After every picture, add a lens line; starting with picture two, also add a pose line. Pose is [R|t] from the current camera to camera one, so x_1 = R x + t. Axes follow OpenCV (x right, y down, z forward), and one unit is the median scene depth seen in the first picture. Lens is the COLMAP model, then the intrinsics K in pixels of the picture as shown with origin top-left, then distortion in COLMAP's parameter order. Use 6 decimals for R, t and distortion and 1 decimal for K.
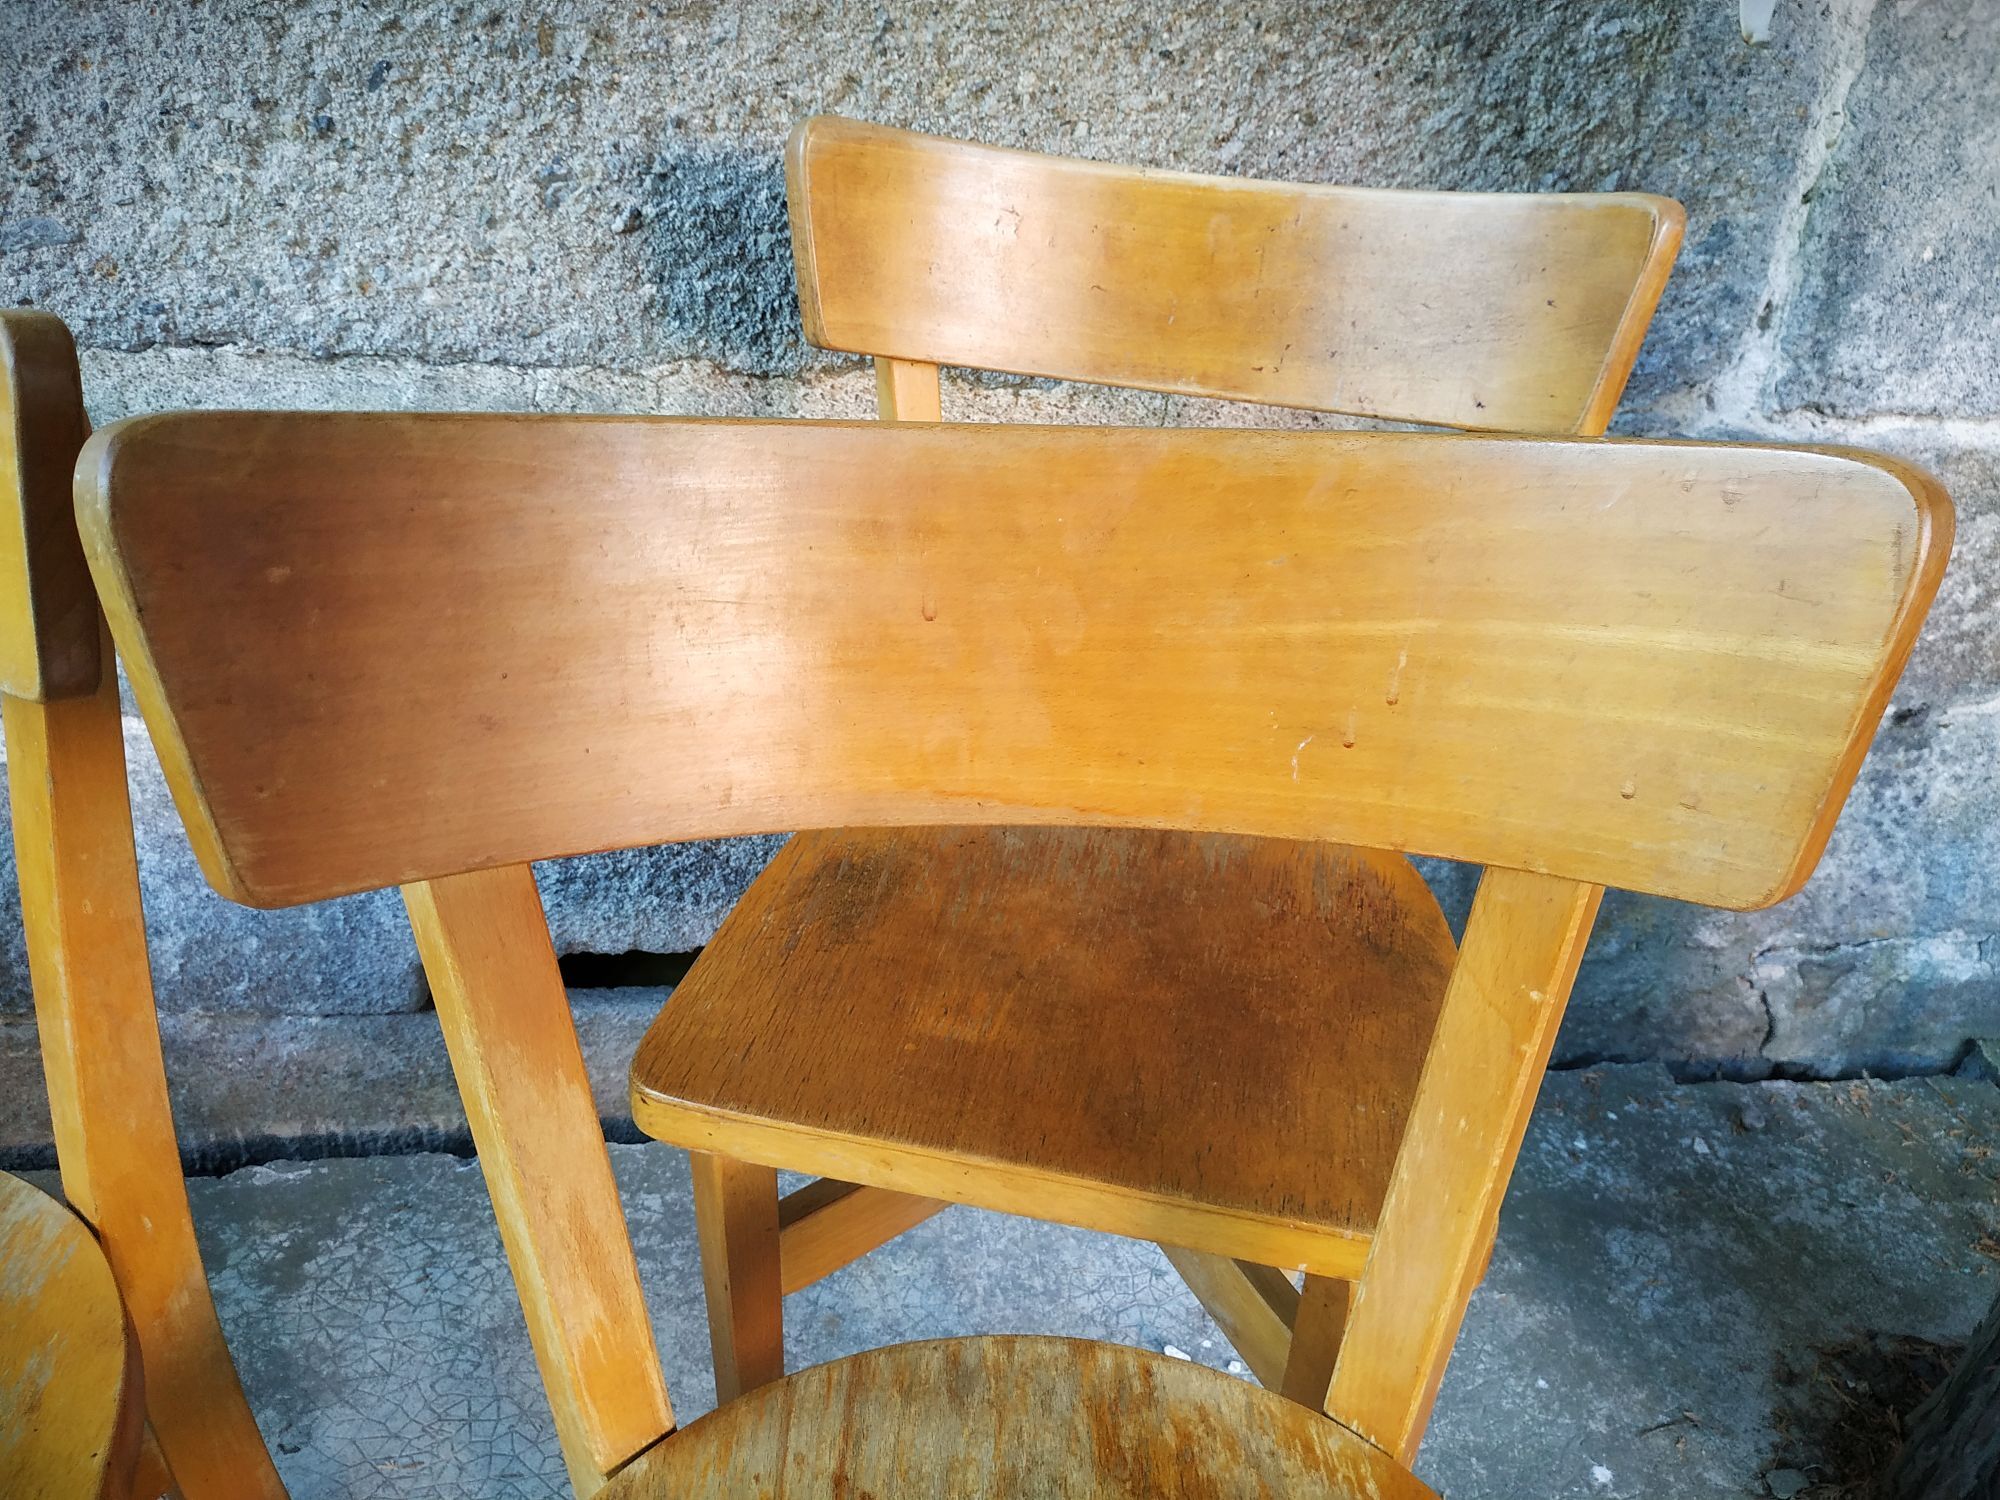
lens RADIAL K [[1464.2, 0, 1003.2], [0, 1464.2, 766.6], [0, 0, 1]] dist [-0.009634, -0.004668]
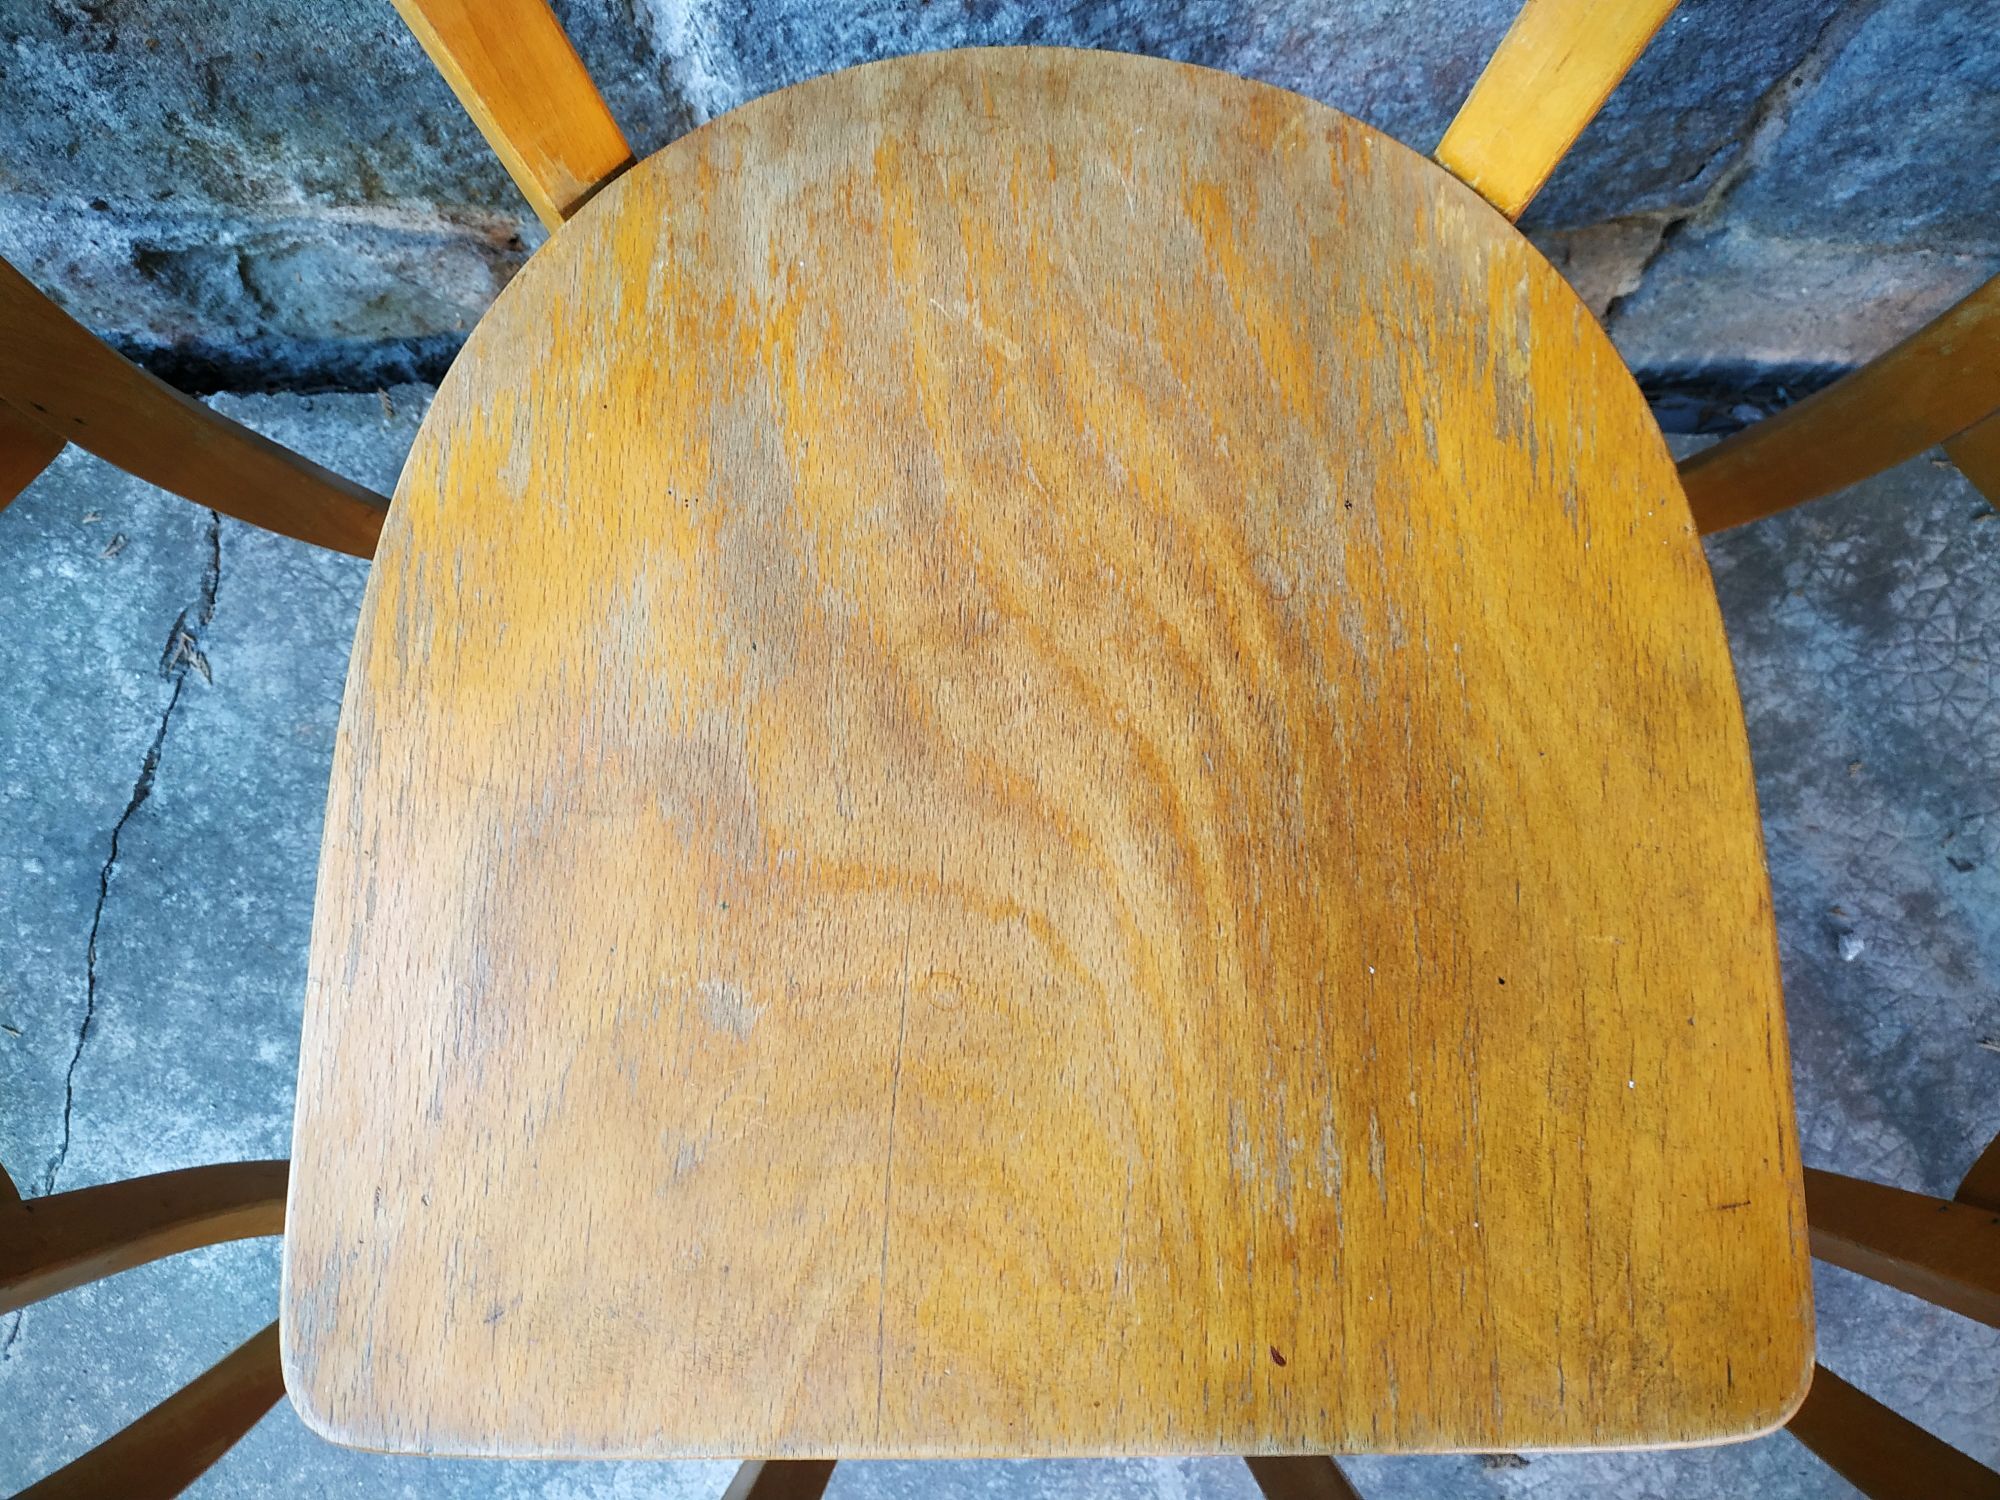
lens RADIAL K [[1464.2, 0, 969.0], [0, 1464.2, 780.0], [0, 0, 1]] dist [-0.009634, -0.004668]
pose [[0.990615, 0.124100, -0.057283, -1.051172], [-0.033591, 0.627283, 0.778067, -0.209321], [0.132491, -0.768840, 0.625564, 0.442270]]
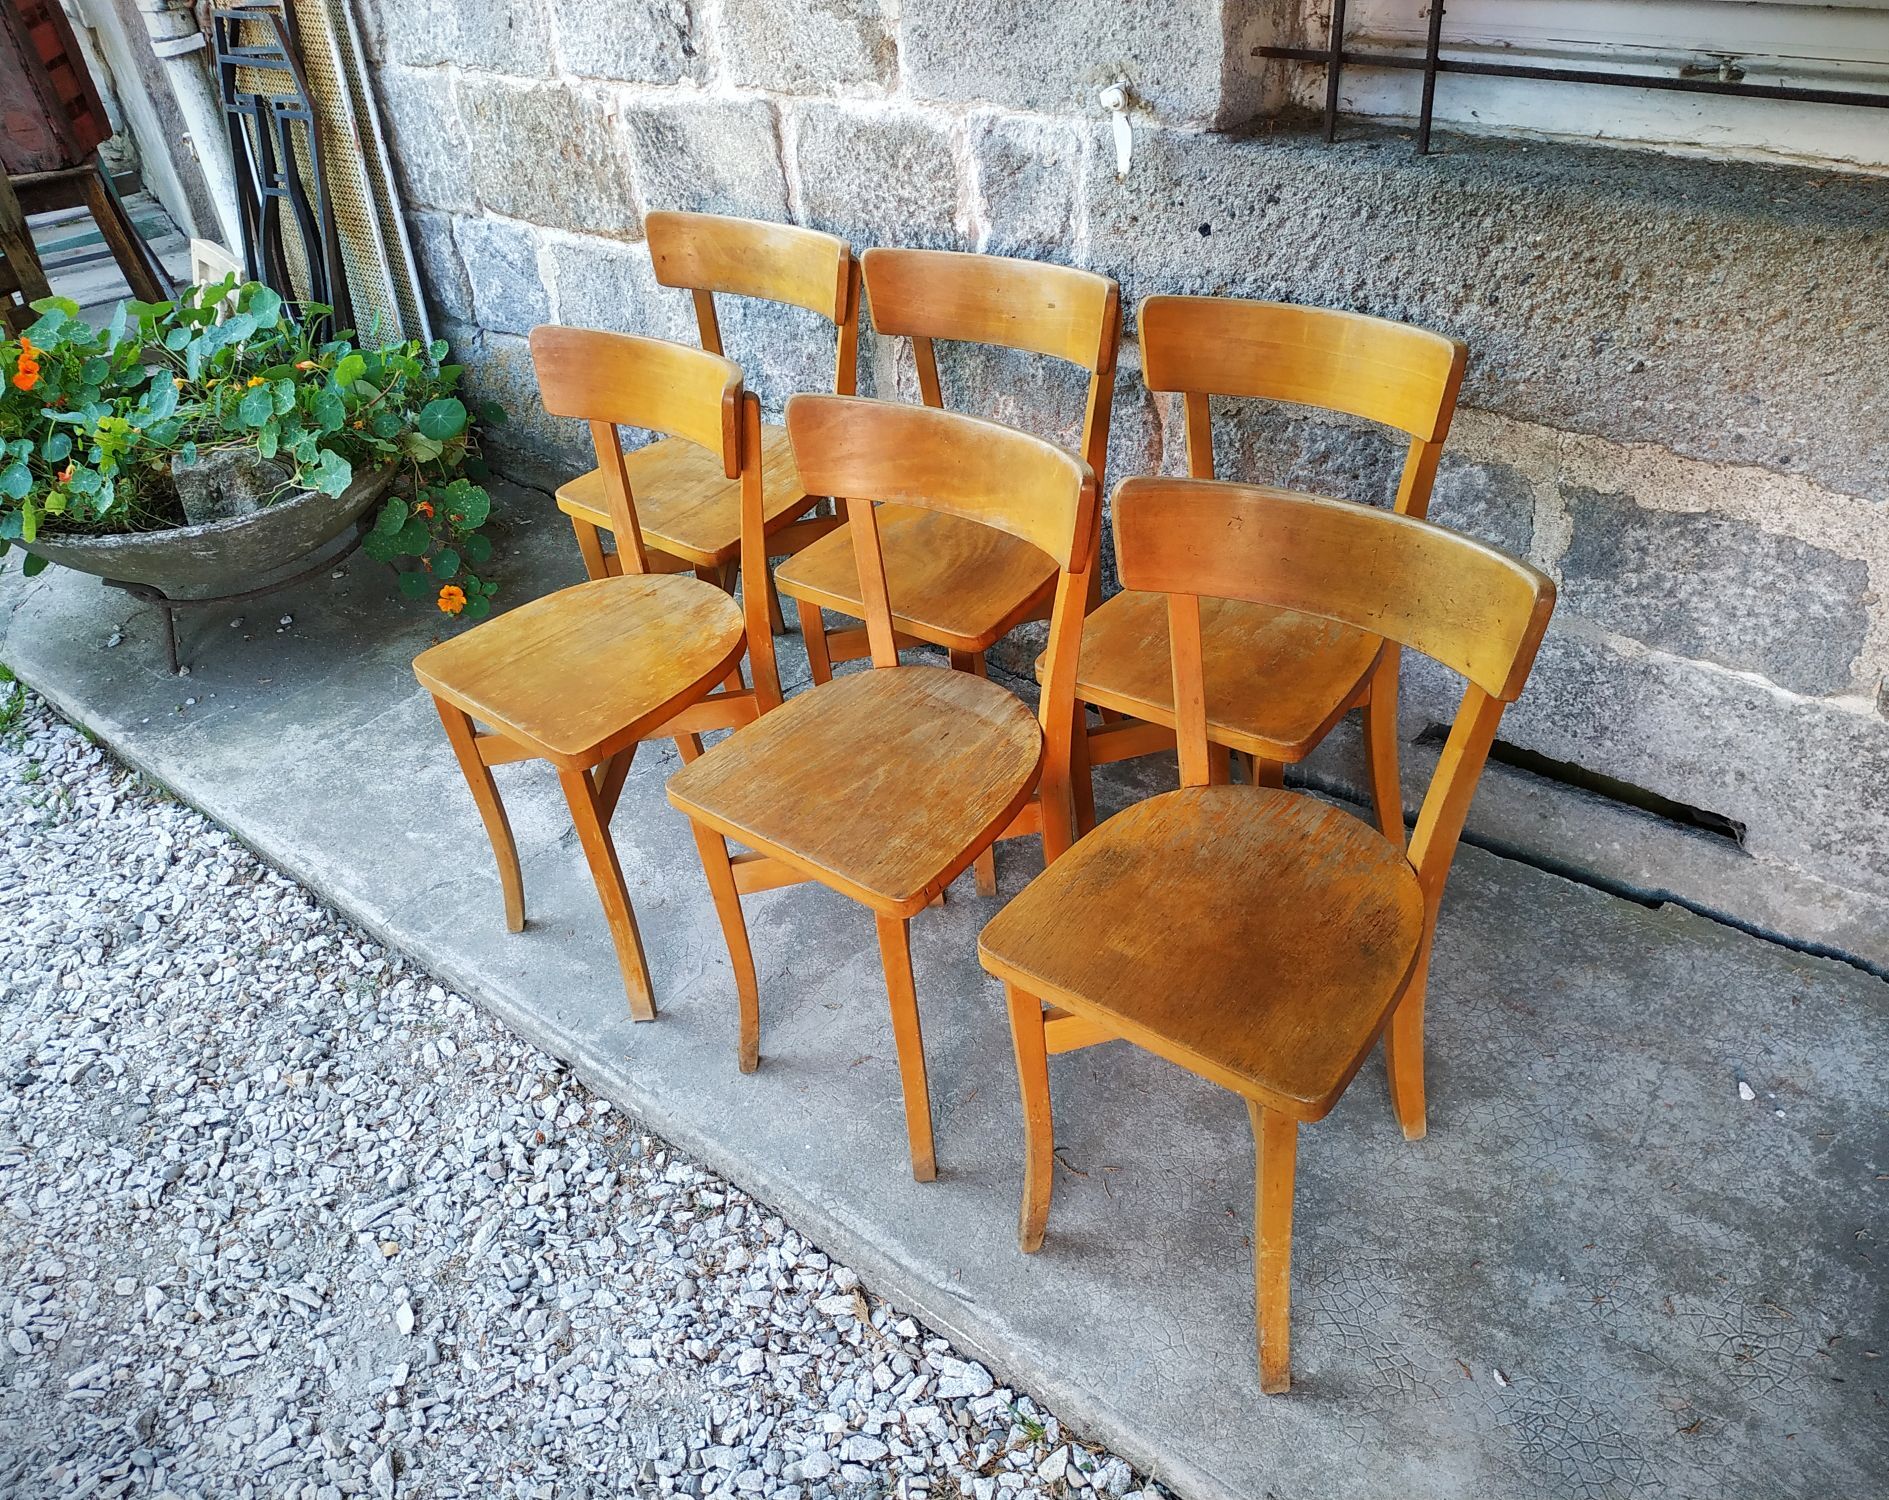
lens RADIAL K [[1462.5, 0, 986.2], [0, 1462.5, 755.6], [0, 0, 1]] dist [0.003015, -0.030107]
pose [[0.700533, 0.339566, -0.627653, 0.471153], [-0.237859, 0.940345, 0.243258, -0.165889], [0.672812, -0.021118, 0.739512, -0.877003]]
